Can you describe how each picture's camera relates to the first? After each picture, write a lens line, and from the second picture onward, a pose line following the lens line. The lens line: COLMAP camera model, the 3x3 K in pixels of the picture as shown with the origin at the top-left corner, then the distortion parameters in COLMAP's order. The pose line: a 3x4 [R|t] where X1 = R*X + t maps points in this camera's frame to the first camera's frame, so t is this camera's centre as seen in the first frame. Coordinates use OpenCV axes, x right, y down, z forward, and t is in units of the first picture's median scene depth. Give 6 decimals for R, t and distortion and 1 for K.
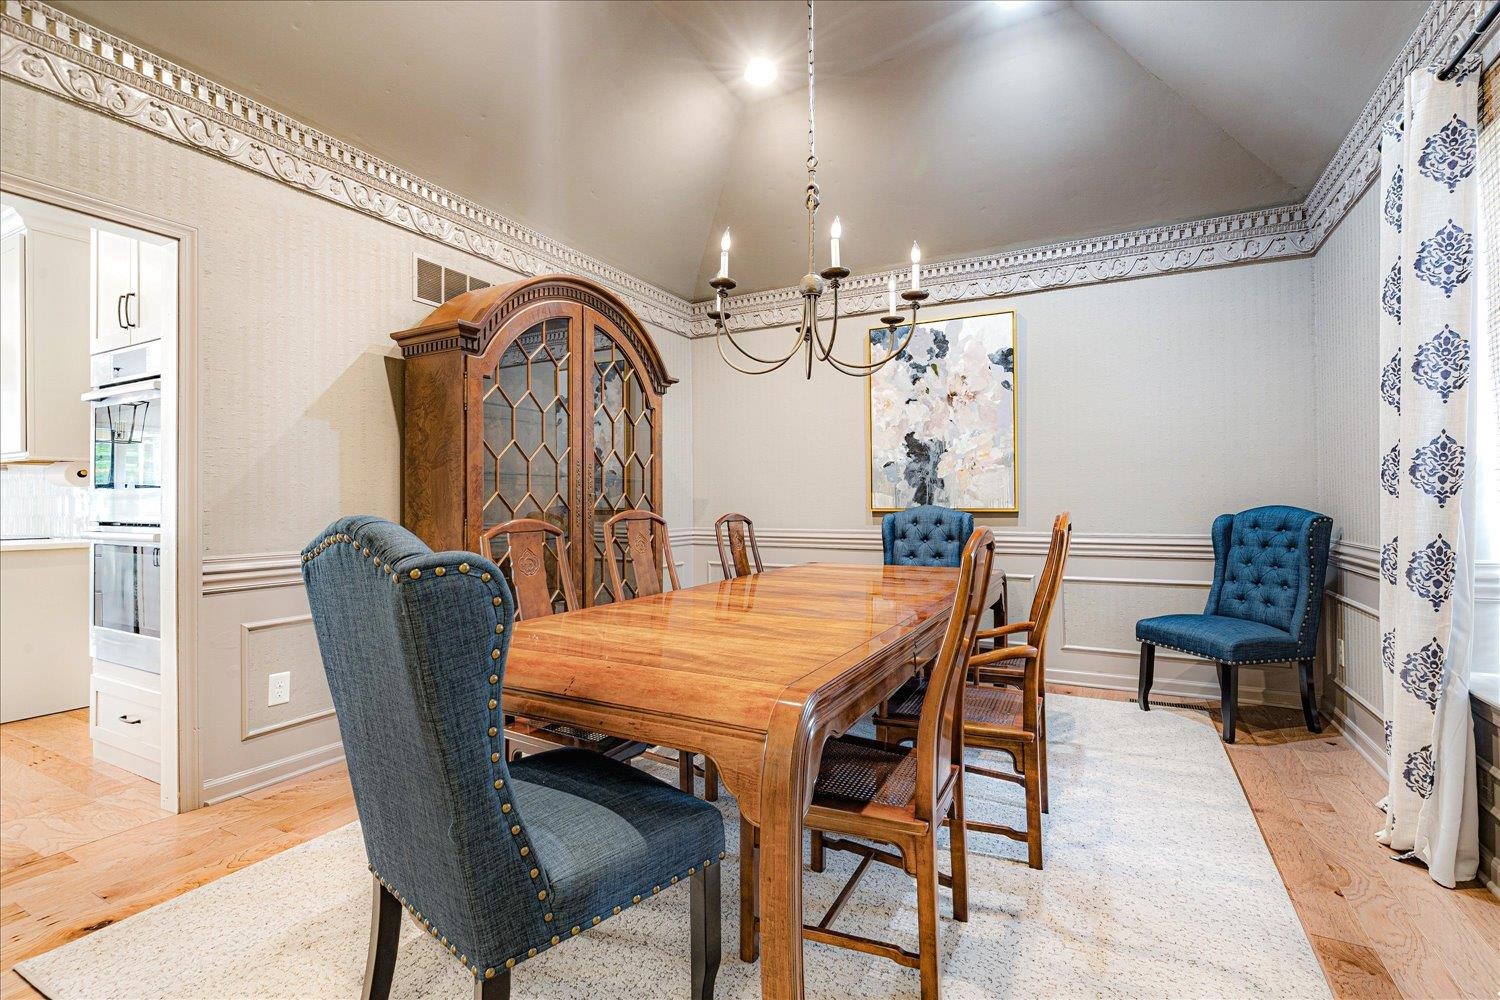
lens RADIAL K [[674.3, 0, 788.3], [0, 674.3, 492.1], [0, 0, 1]] dist [-0.003264, -0.000219]
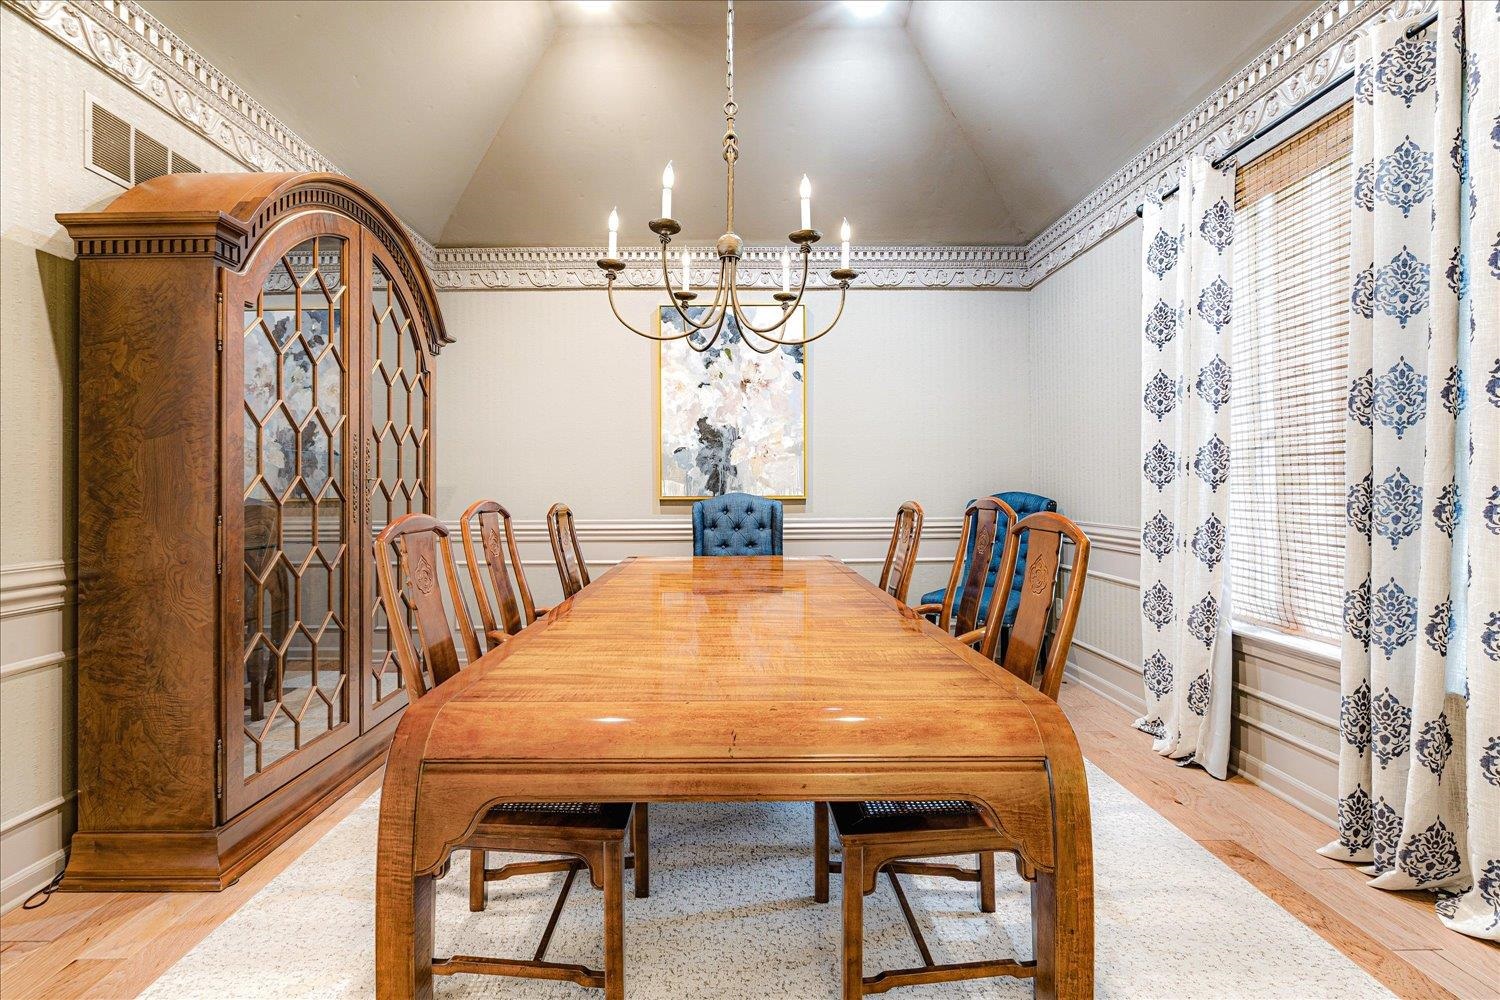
lens RADIAL K [[674.3, 0, 731.9], [0, 674.3, 479.7], [0, 0, 1]] dist [-0.003264, -0.000219]
pose [[0.888298, 0.005283, 0.459237, -0.258157], [-0.004582, 0.999986, -0.002642, 0.003076], [-0.459245, 0.000242, 0.888310, 0.142307]]
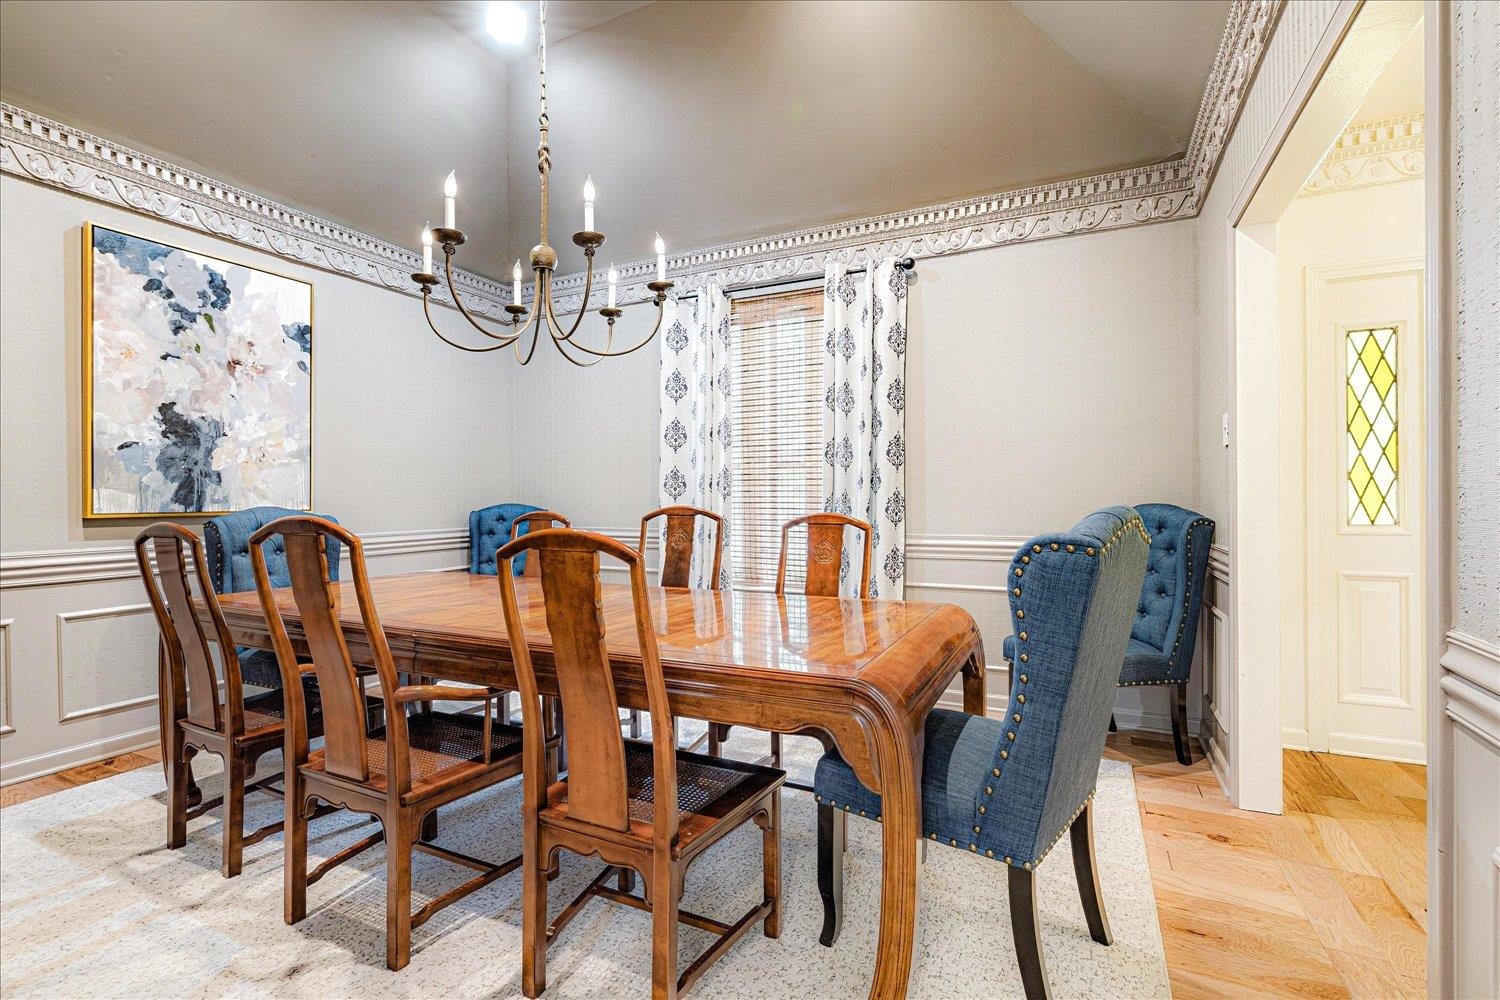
lens RADIAL K [[674.3, 0, 749.0], [0, 674.3, 499.7], [0, 0, 1]] dist [-0.003264, -0.000219]
pose [[0.009096, 0.005631, 0.999943, -0.576091], [-0.000565, 0.999984, -0.005626, 0.016996], [-0.999958, -0.000514, 0.009099, 0.458573]]
